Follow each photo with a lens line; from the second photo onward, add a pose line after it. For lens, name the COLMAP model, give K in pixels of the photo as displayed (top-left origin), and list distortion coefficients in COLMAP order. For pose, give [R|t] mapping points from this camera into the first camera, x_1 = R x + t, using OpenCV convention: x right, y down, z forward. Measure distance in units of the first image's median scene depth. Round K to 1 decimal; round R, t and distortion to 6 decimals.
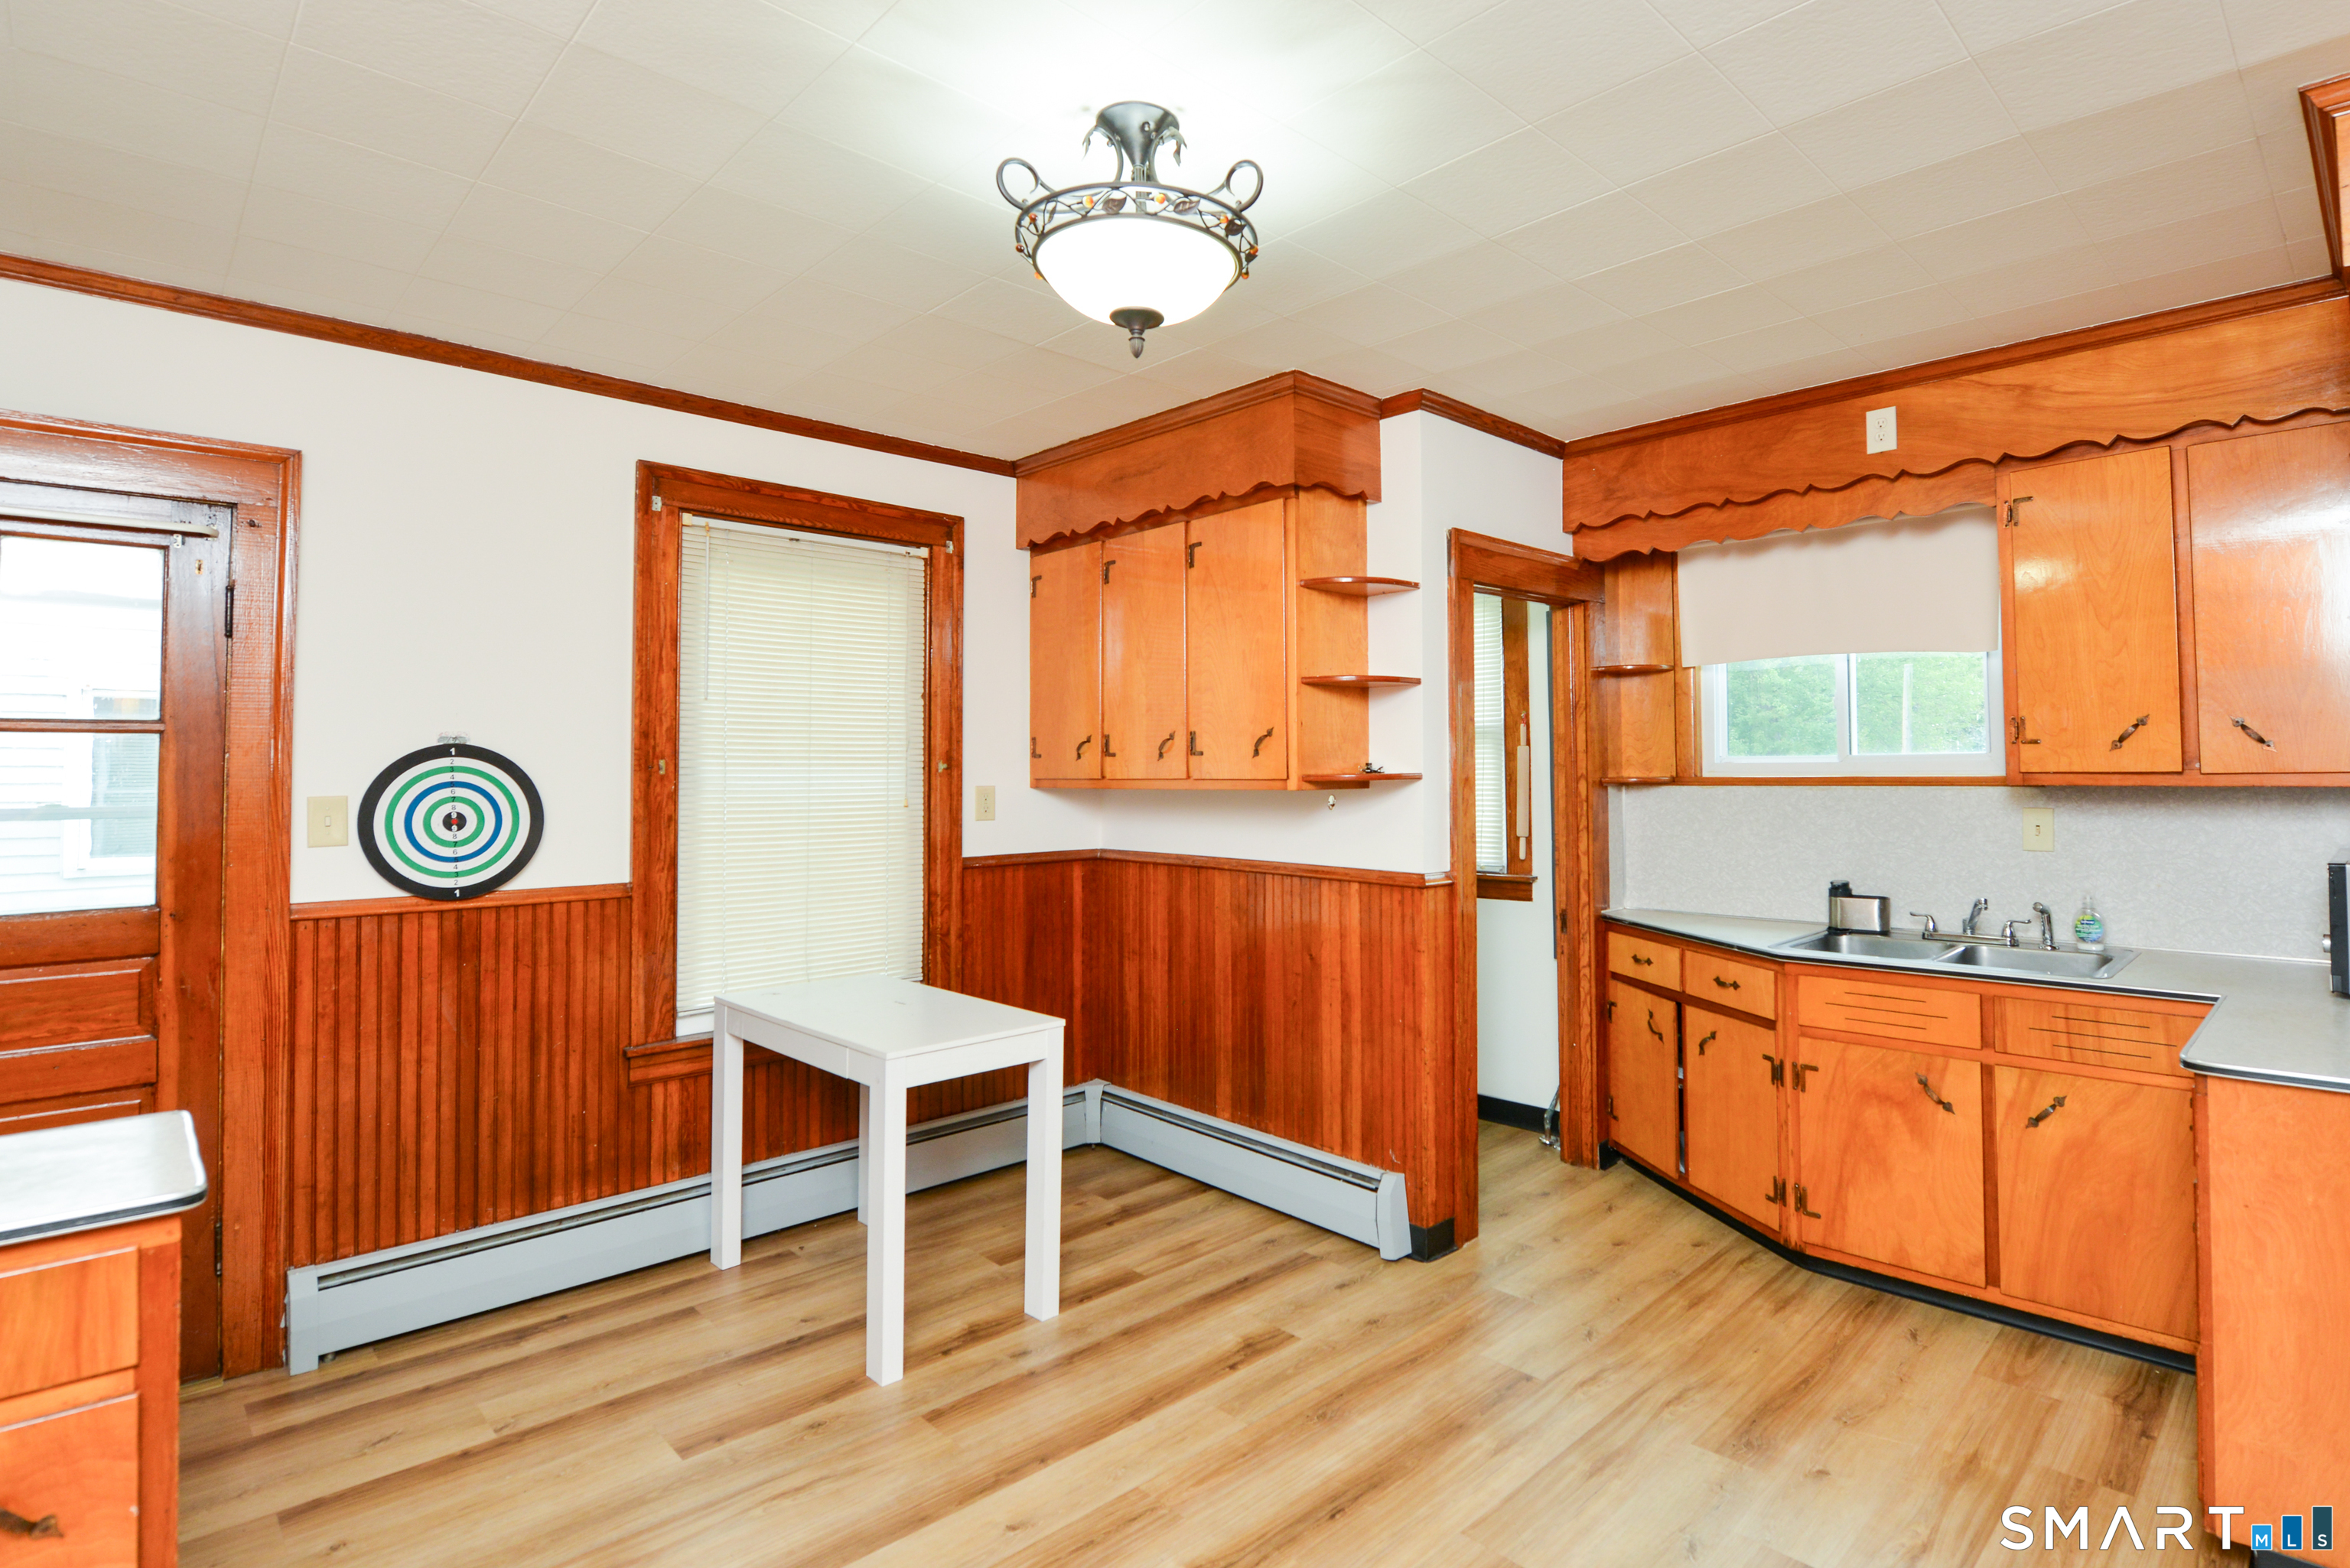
lens RADIAL K [[1144.8, 0, 1174.8], [0, 1144.8, 774.5], [0, 0, 1]] dist [-0.017578, -0.001229]
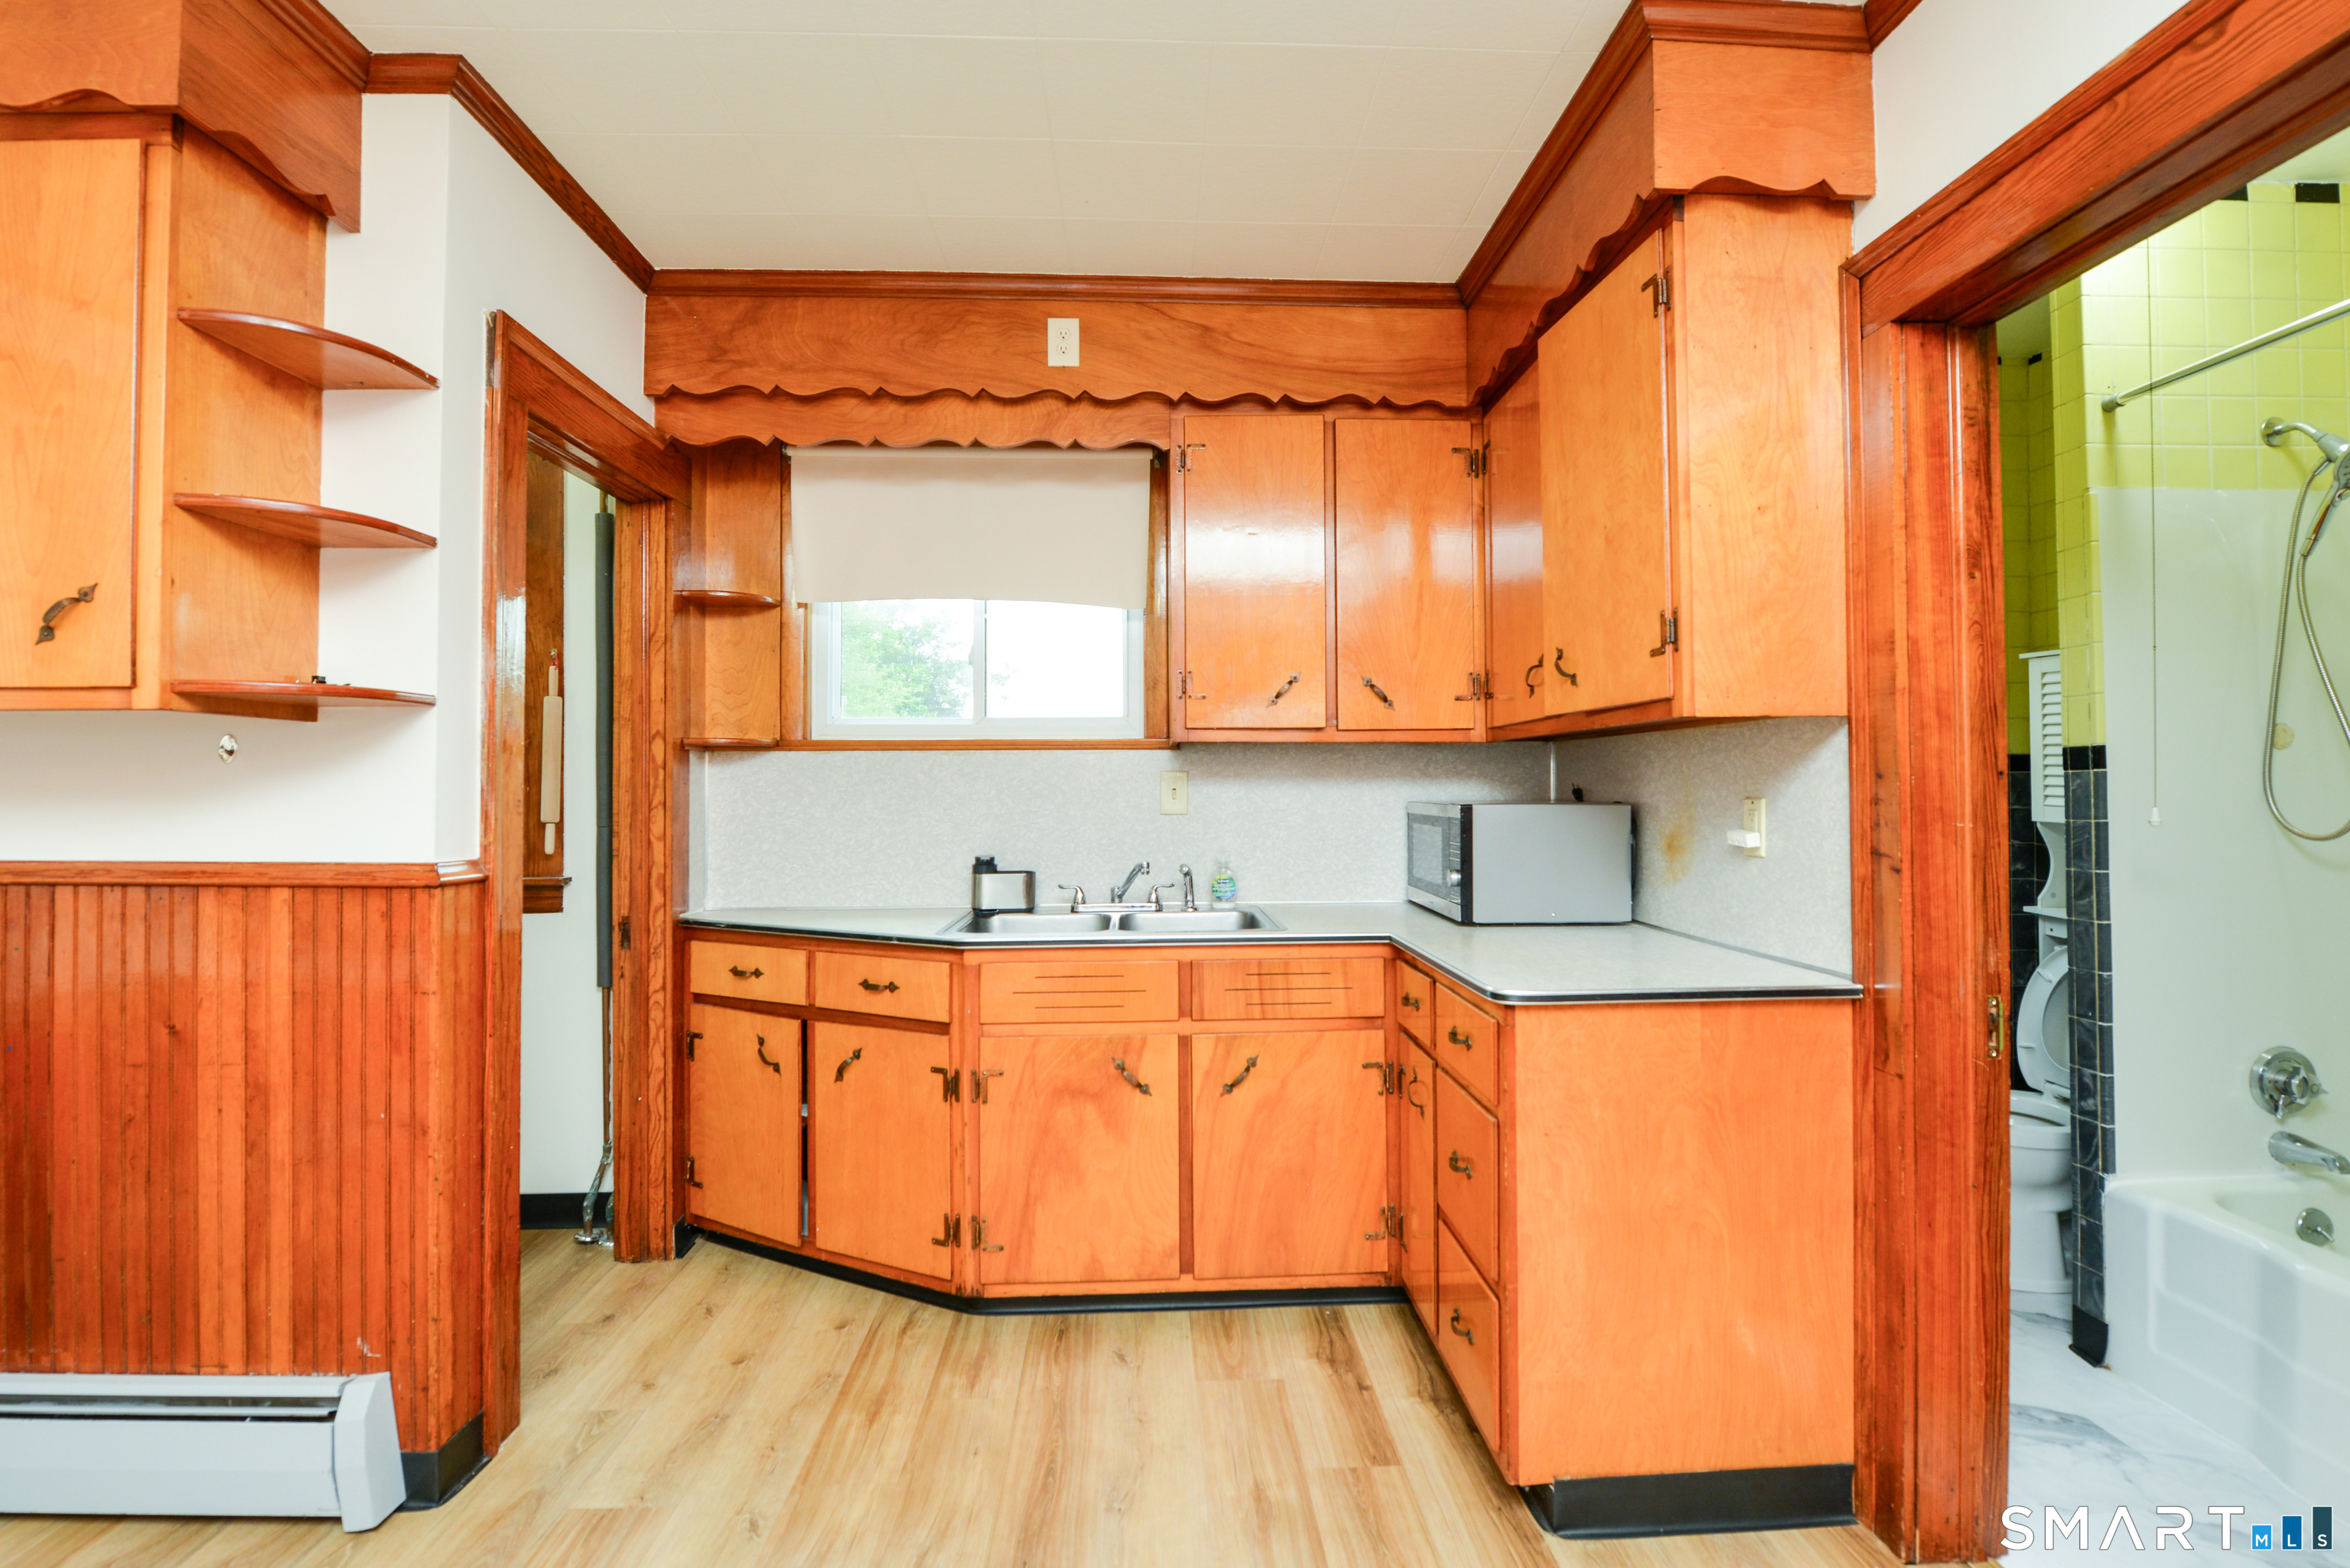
lens RADIAL K [[1144.8, 0, 1245.7], [0, 1144.8, 792.9], [0, 0, 1]] dist [-0.017578, -0.001229]
pose [[0.607900, 0.013756, 0.793894, 0.002477], [-0.012836, 0.999890, -0.007496, 0.047798], [-0.793910, -0.005634, 0.608009, 0.293276]]
